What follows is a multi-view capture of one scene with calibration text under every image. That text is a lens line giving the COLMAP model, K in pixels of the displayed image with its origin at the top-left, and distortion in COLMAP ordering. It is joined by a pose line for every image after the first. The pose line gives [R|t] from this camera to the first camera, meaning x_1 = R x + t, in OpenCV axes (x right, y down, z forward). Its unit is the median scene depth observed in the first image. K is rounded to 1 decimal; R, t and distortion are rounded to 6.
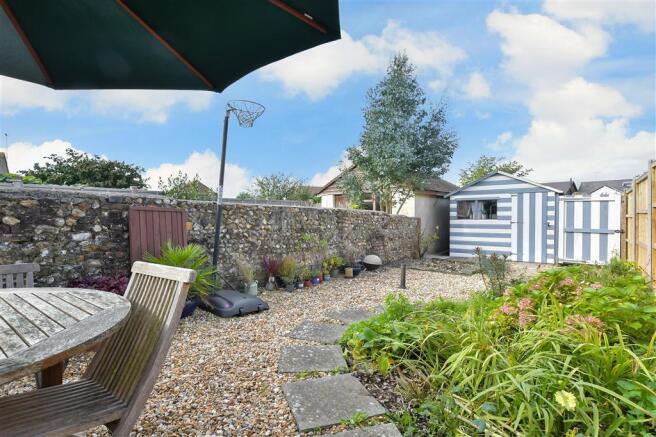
lens RADIAL K [[292.8, 0, 332.6], [0, 292.8, 216.6], [0, 0, 1]] dist [-0.003046, -0.000092]
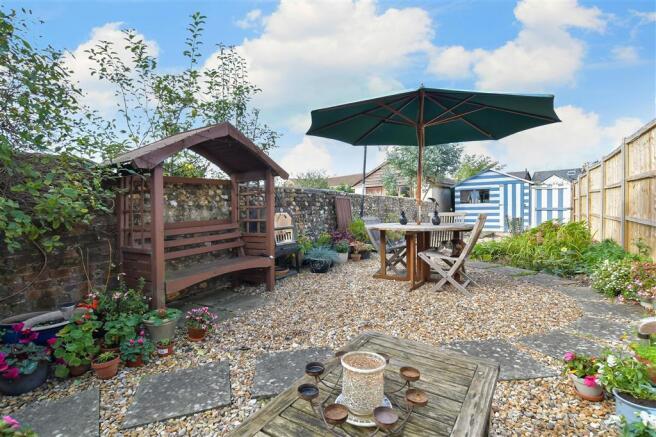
lens RADIAL K [[292.8, 0, 326.1], [0, 292.8, 216.1], [0, 0, 1]] dist [-0.003046, -0.000092]
pose [[0.995129, -0.024465, 0.095500, -0.401990], [0.021593, 0.999287, 0.030987, 0.013838], [-0.096190, -0.028773, 0.994947, -0.369336]]
